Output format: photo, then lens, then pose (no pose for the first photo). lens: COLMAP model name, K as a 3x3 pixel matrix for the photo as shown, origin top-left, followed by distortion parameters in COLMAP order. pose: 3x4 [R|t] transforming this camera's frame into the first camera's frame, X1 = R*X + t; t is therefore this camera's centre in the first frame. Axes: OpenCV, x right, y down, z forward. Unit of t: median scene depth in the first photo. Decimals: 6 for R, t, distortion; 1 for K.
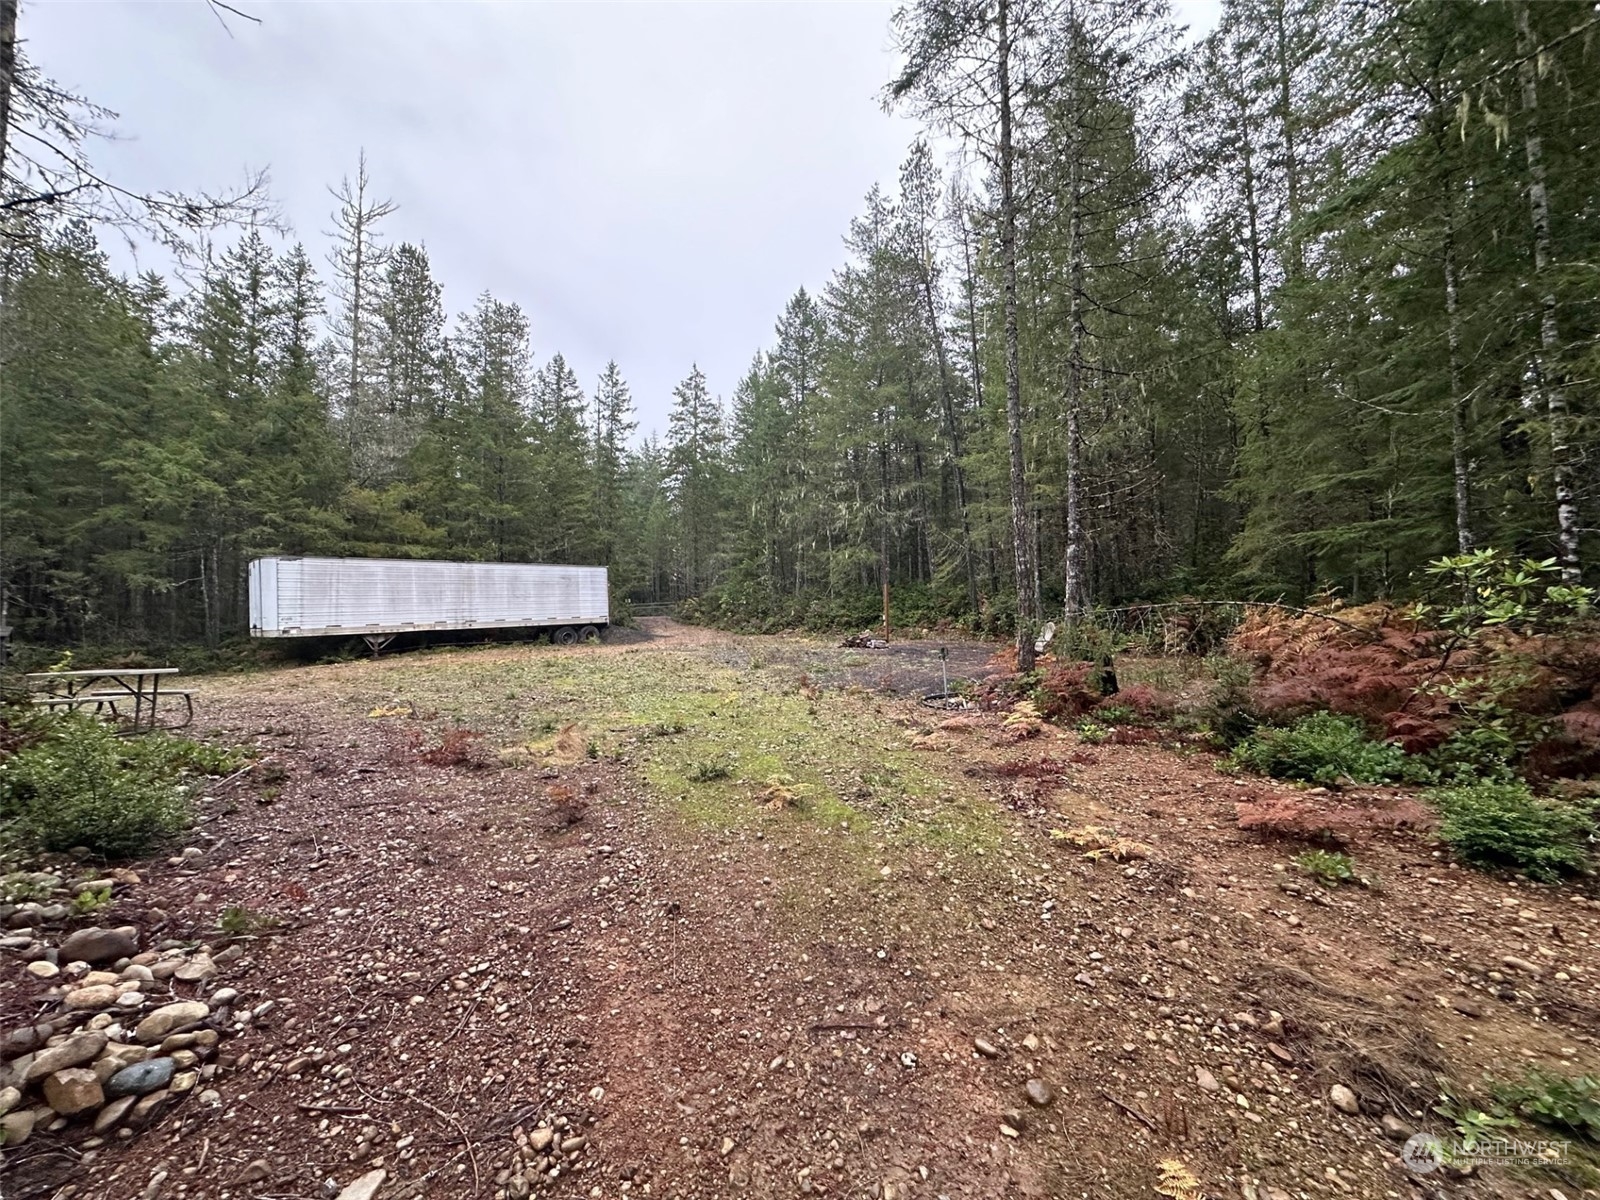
lens RADIAL K [[634.6, 0, 798.8], [0, 634.6, 599.0], [0, 0, 1]] dist [-0.003049, -0.000004]
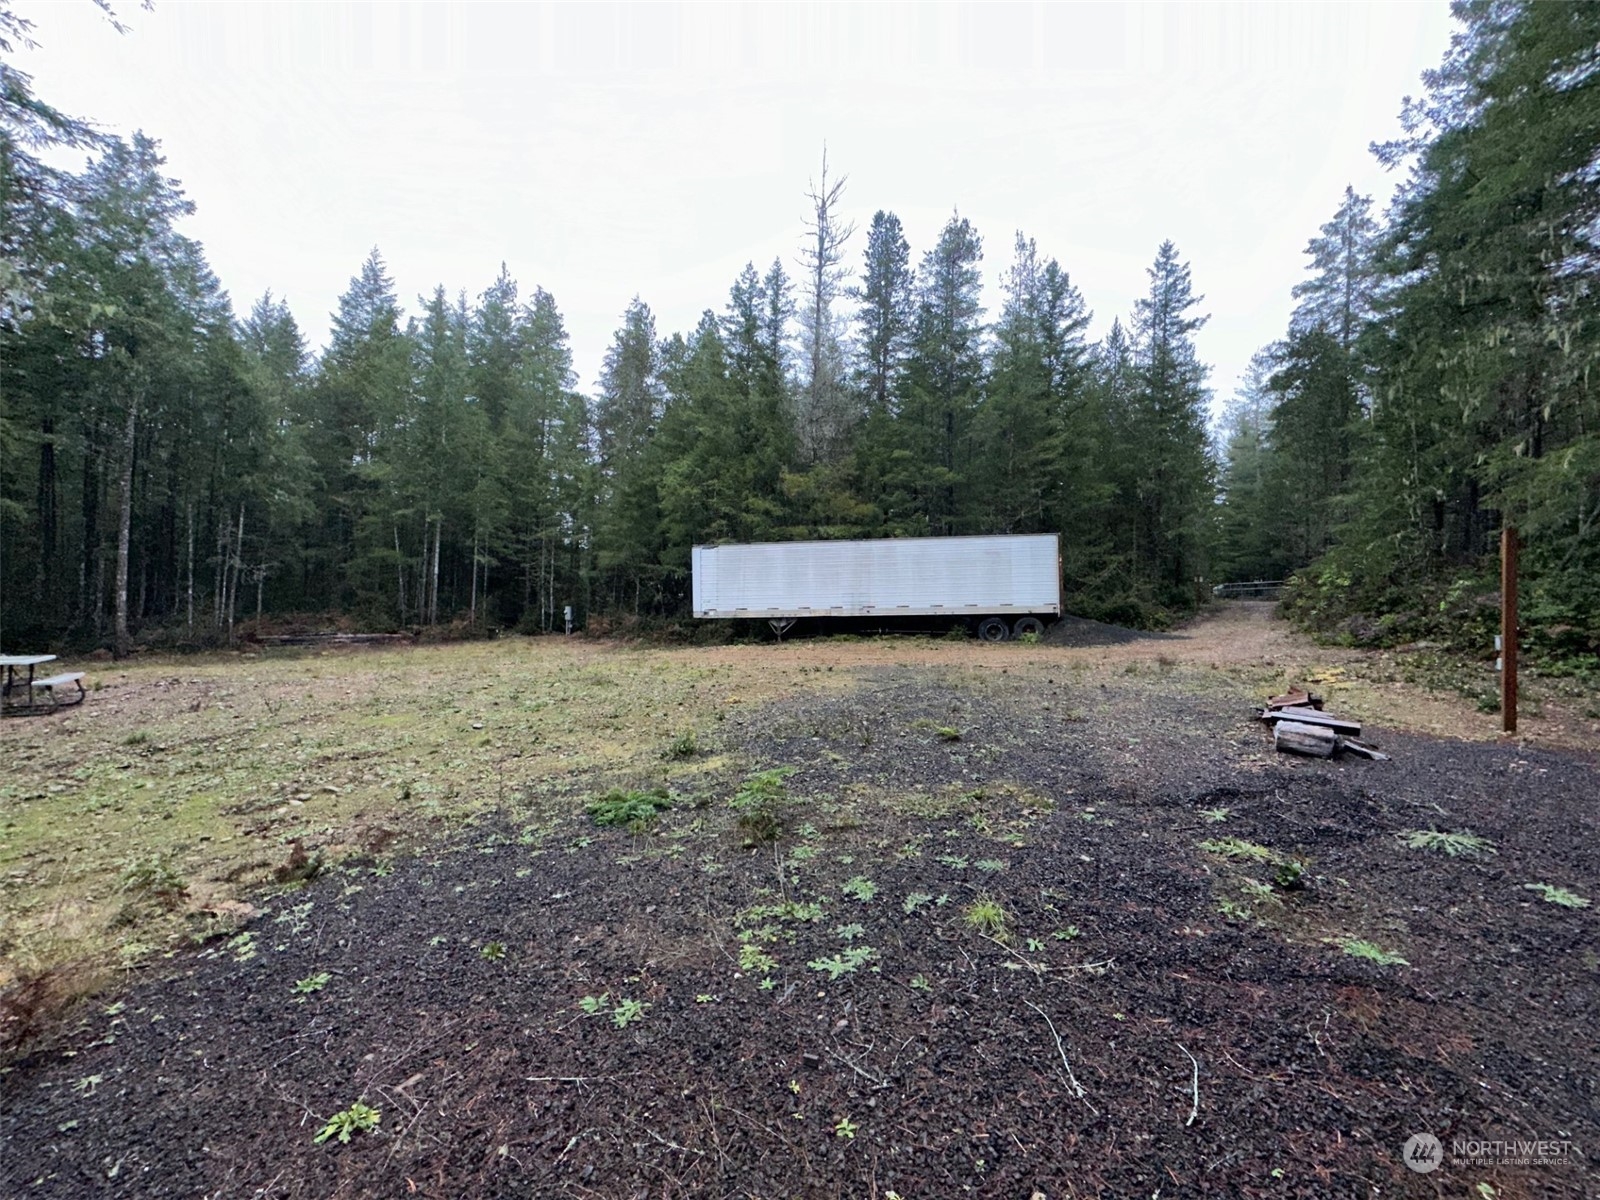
lens RADIAL K [[634.6, 0, 798.8], [0, 634.6, 599.0], [0, 0, 1]] dist [-0.003049, -0.000004]
pose [[0.513048, 0.020378, -0.858118, 0.165662], [0.012271, 0.999442, 0.031071, -0.004138], [0.858272, -0.026471, 0.512512, 0.414792]]
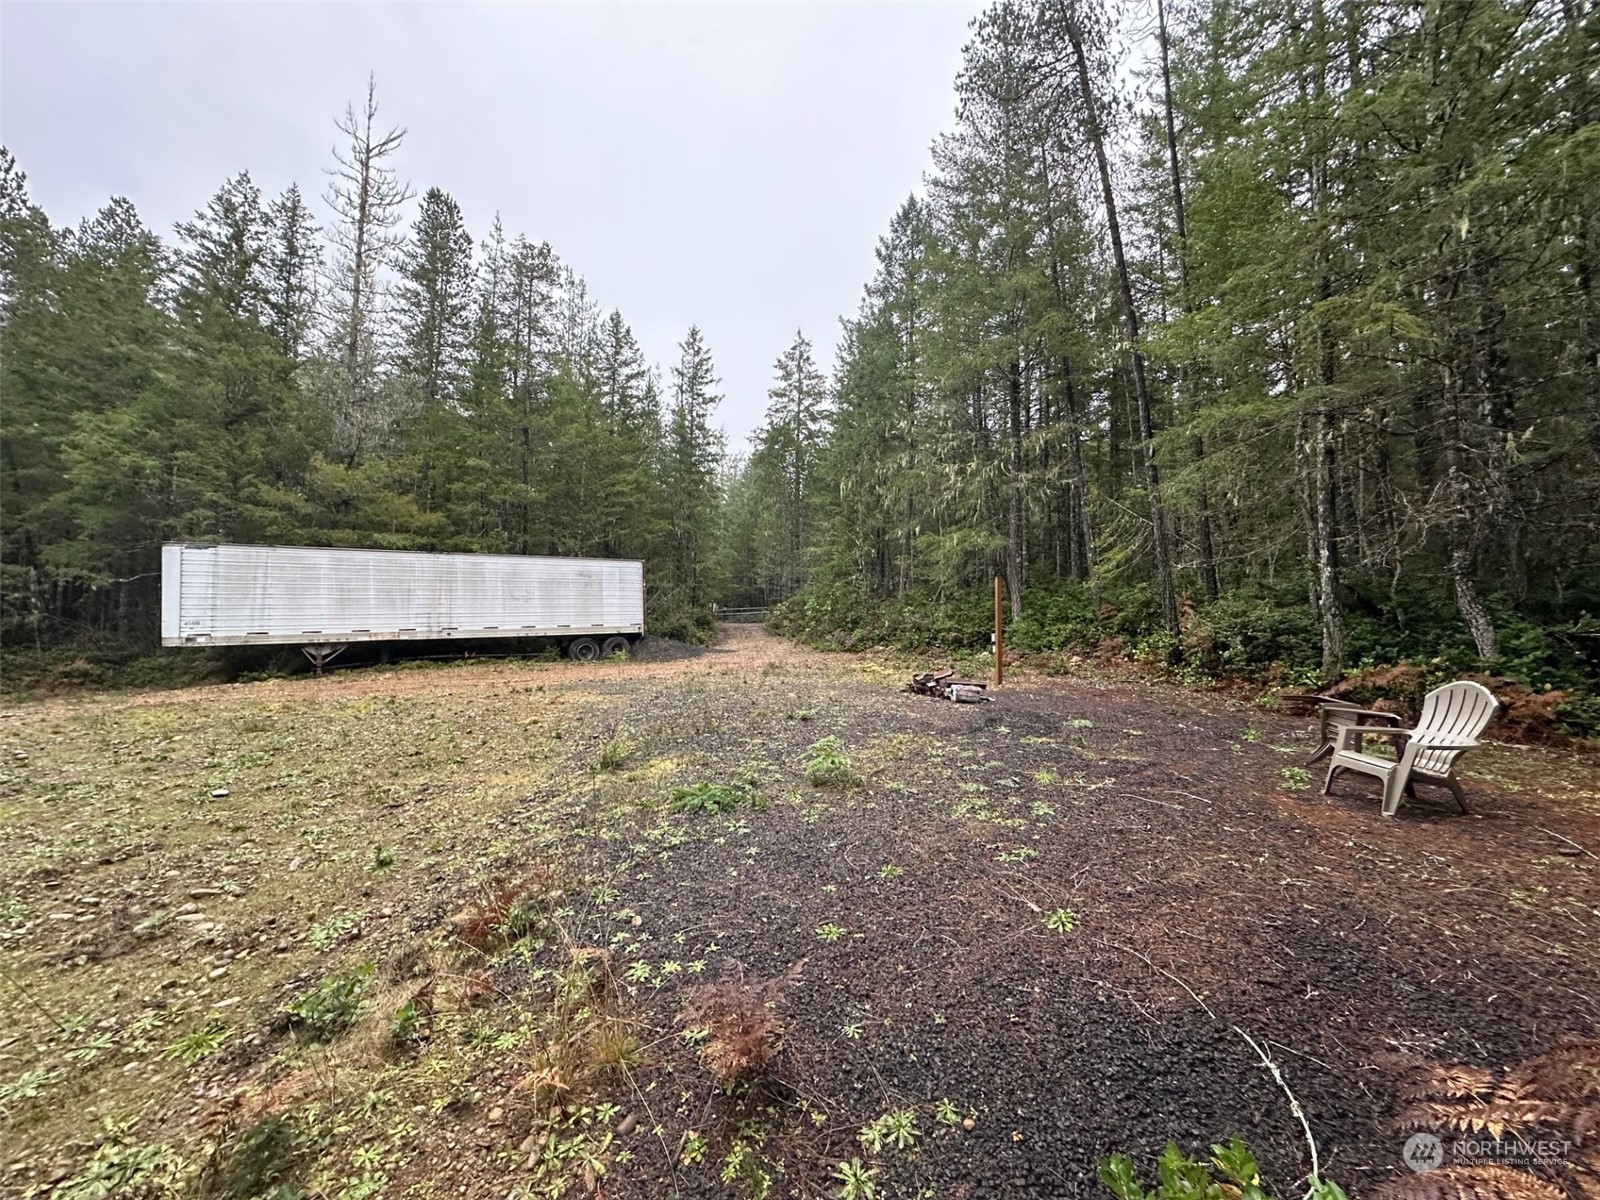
lens RADIAL K [[634.6, 0, 798.8], [0, 634.6, 599.0], [0, 0, 1]] dist [-0.003049, -0.000004]
pose [[0.971685, 0.007246, -0.236169, 0.073659], [-0.009548, 0.999917, -0.008603, 0.000899], [0.236087, 0.010614, 0.971674, 0.305847]]
